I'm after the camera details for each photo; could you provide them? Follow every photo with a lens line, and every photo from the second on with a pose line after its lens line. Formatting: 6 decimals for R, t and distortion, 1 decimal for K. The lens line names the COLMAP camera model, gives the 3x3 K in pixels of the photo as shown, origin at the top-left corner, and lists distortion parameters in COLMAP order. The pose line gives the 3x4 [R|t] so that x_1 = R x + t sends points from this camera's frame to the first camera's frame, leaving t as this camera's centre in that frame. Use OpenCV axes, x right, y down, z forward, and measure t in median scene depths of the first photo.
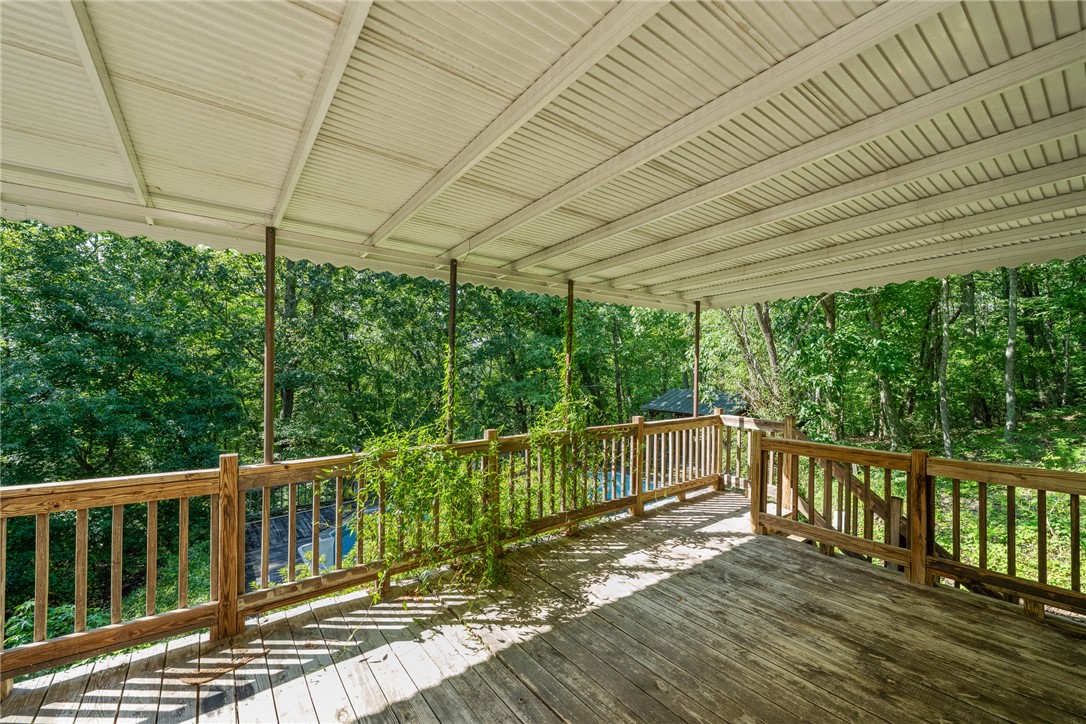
lens RADIAL K [[430.4, 0, 540.1], [0, 430.4, 368.5], [0, 0, 1]] dist [-0.000865, 0.000002]
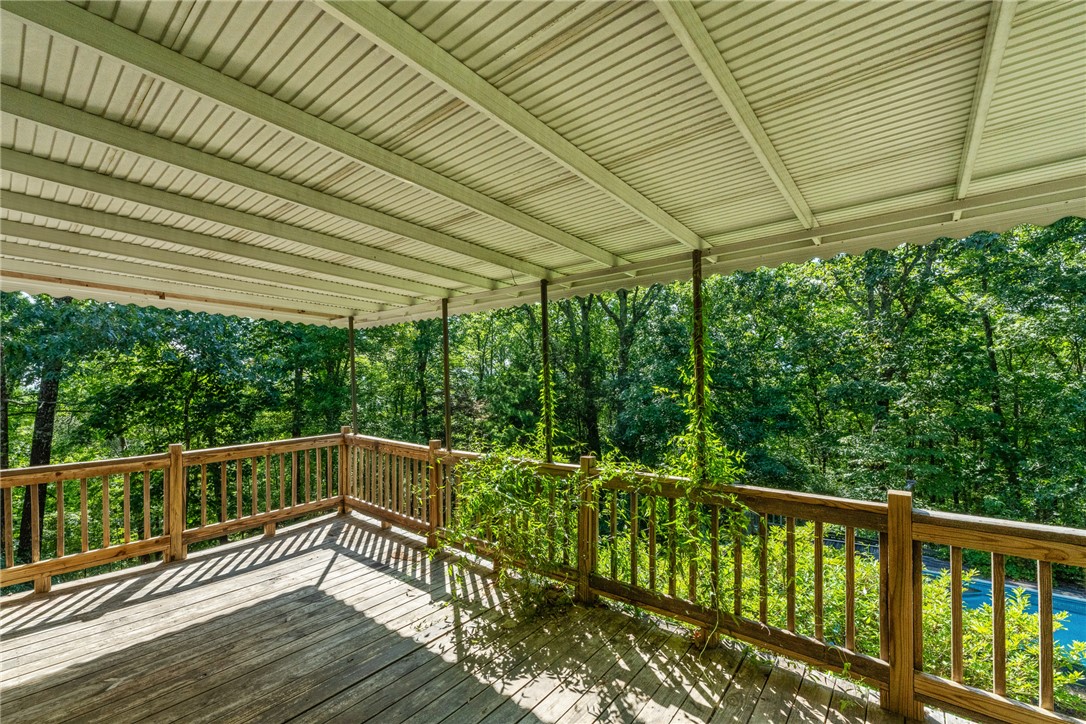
lens RADIAL K [[449.4, 0, 541.7], [0, 449.4, 374.4], [0, 0, 1]] dist [0.000295, -0.000117]
pose [[0.244217, -0.024165, -0.969420, 1.016244], [0.017201, 0.999640, -0.020585, -0.011673], [0.969568, -0.011648, 0.244545, 0.913508]]
